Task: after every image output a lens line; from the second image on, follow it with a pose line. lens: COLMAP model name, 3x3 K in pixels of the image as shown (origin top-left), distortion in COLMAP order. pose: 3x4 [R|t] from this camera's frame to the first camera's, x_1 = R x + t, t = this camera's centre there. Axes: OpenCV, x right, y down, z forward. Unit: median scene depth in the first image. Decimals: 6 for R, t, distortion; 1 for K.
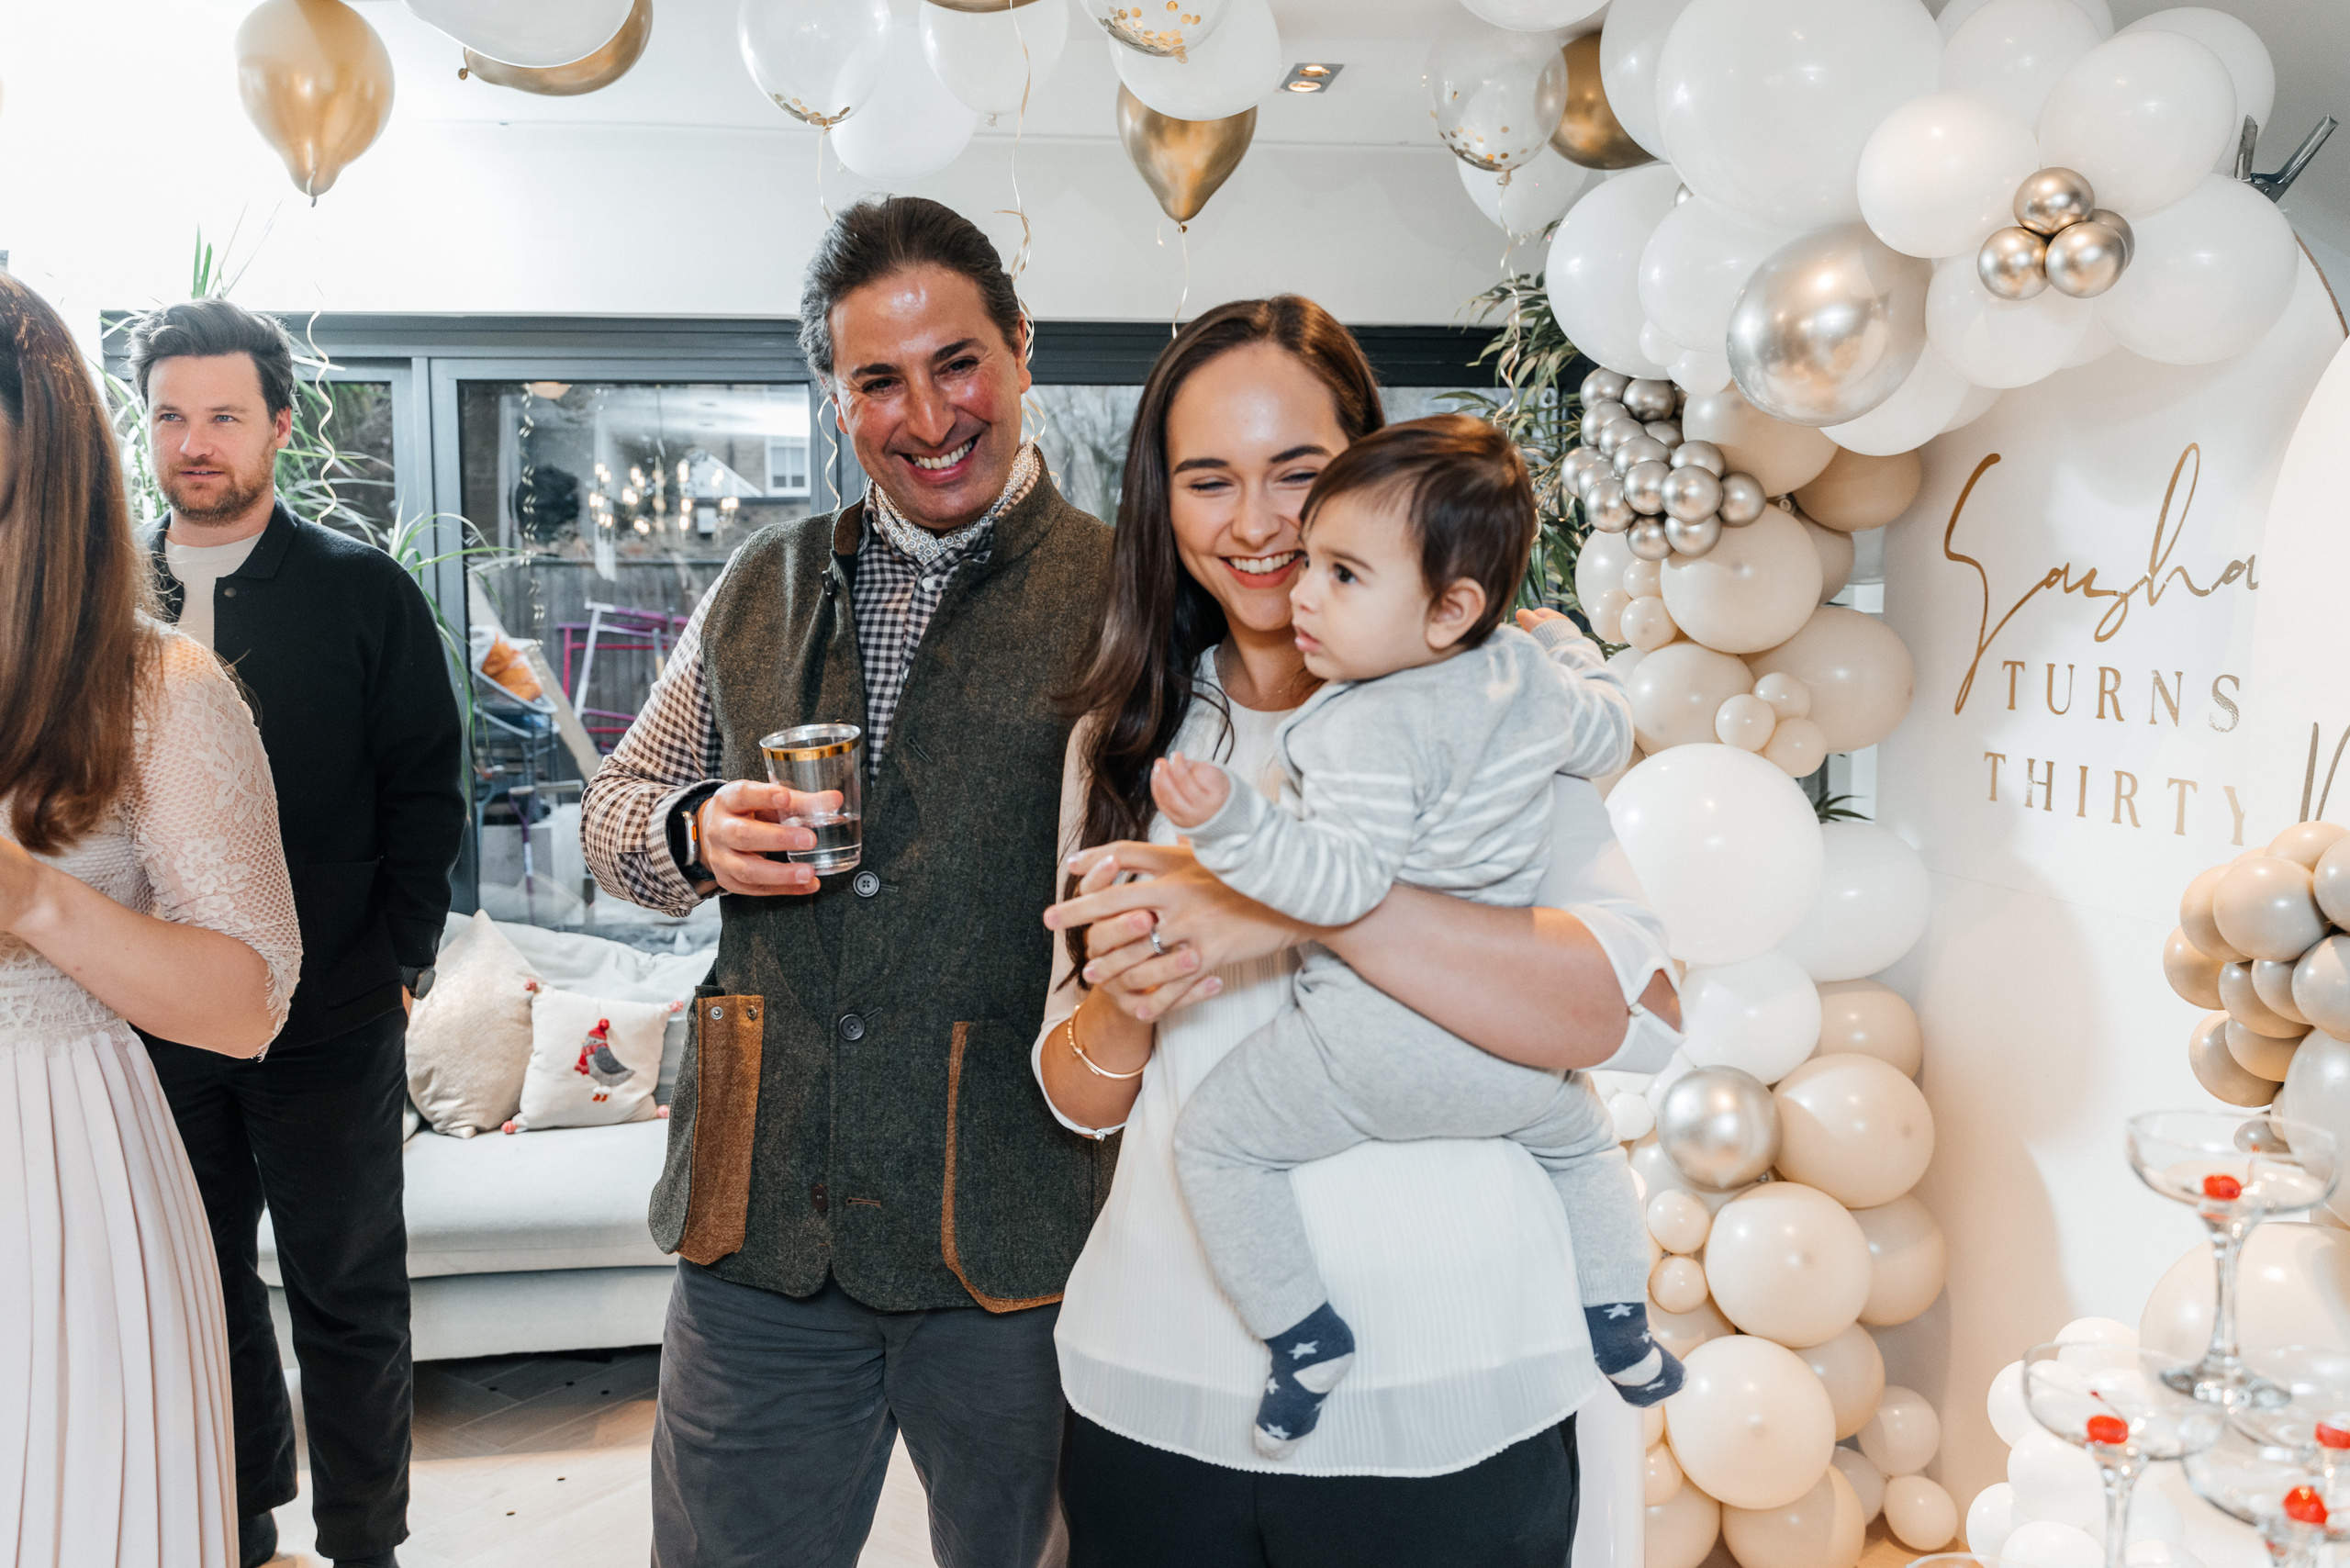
lens RADIAL K [[1997.6, 0, 1176.6], [0, 1997.6, 790.5], [0, 0, 1]] dist [0.009573, -0.006360]
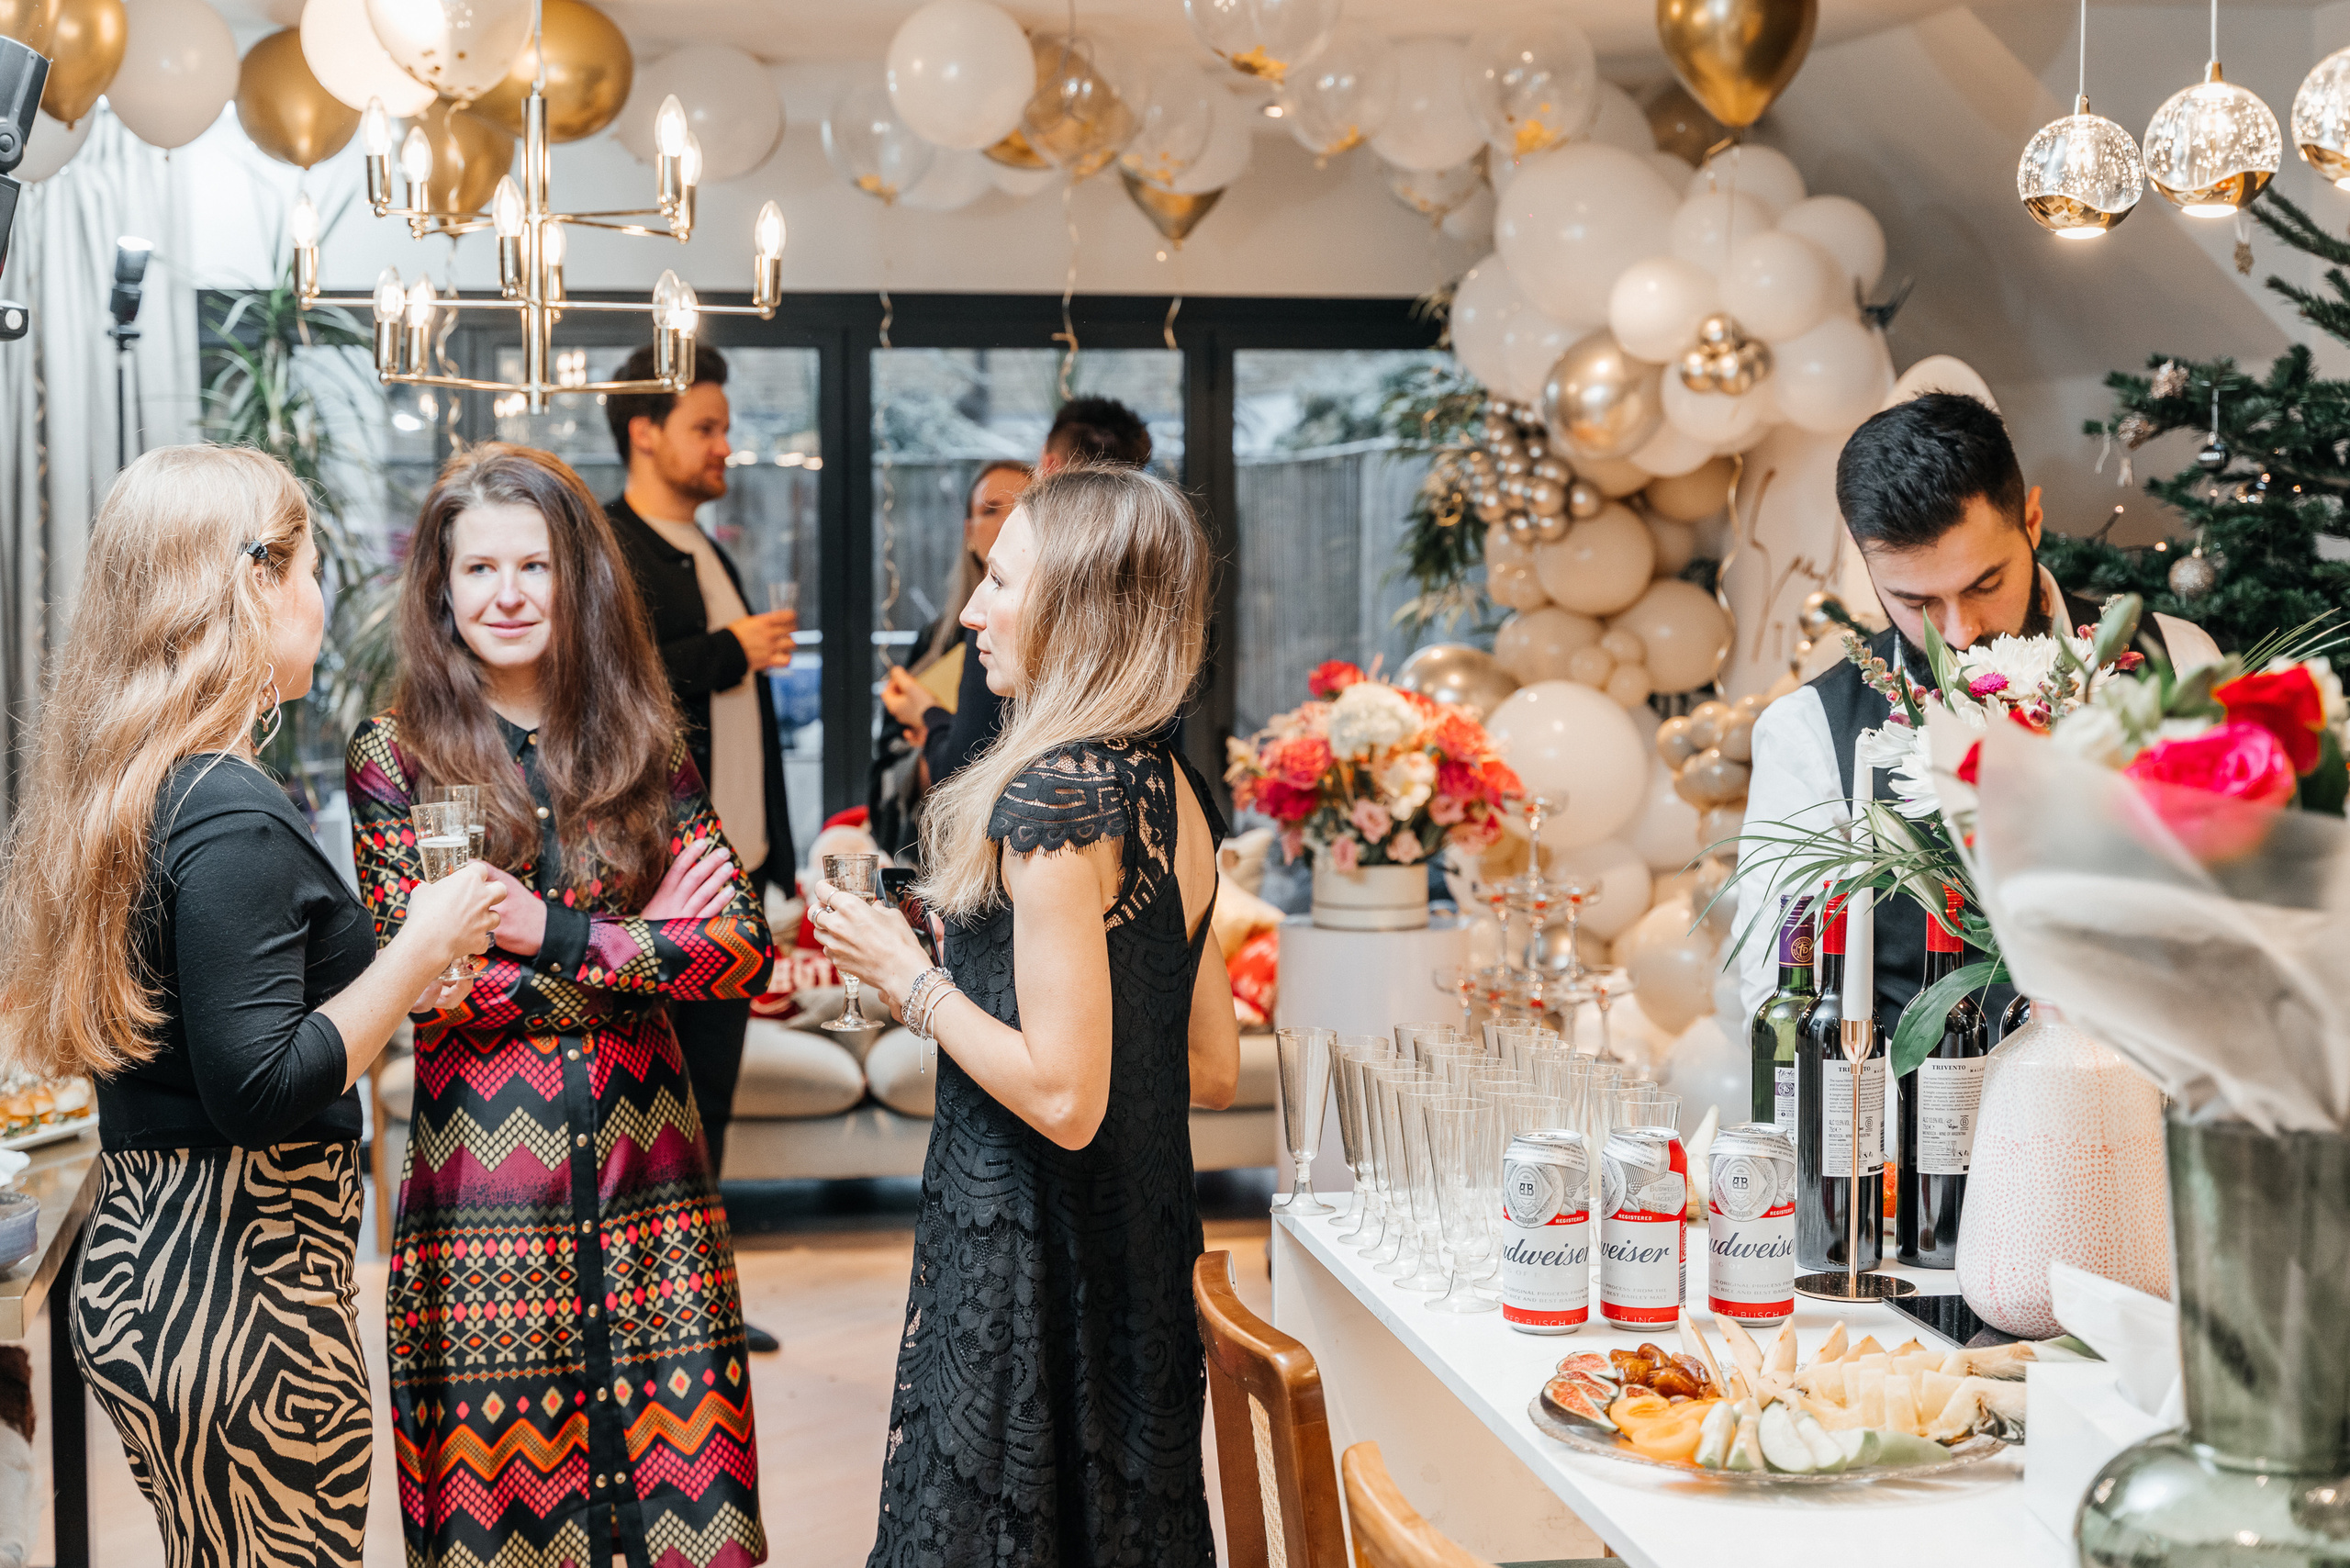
lens RADIAL K [[3553.4, 0, 1176.0], [0, 3553.4, 785.6], [0, 0, 1]] dist [-0.010417, 0.000000]
pose [[0.999471, 0.014854, 0.028929, -0.057115], [-0.014022, 0.999488, -0.028771, 0.117466], [-0.029341, 0.028350, 0.999167, -1.367342]]
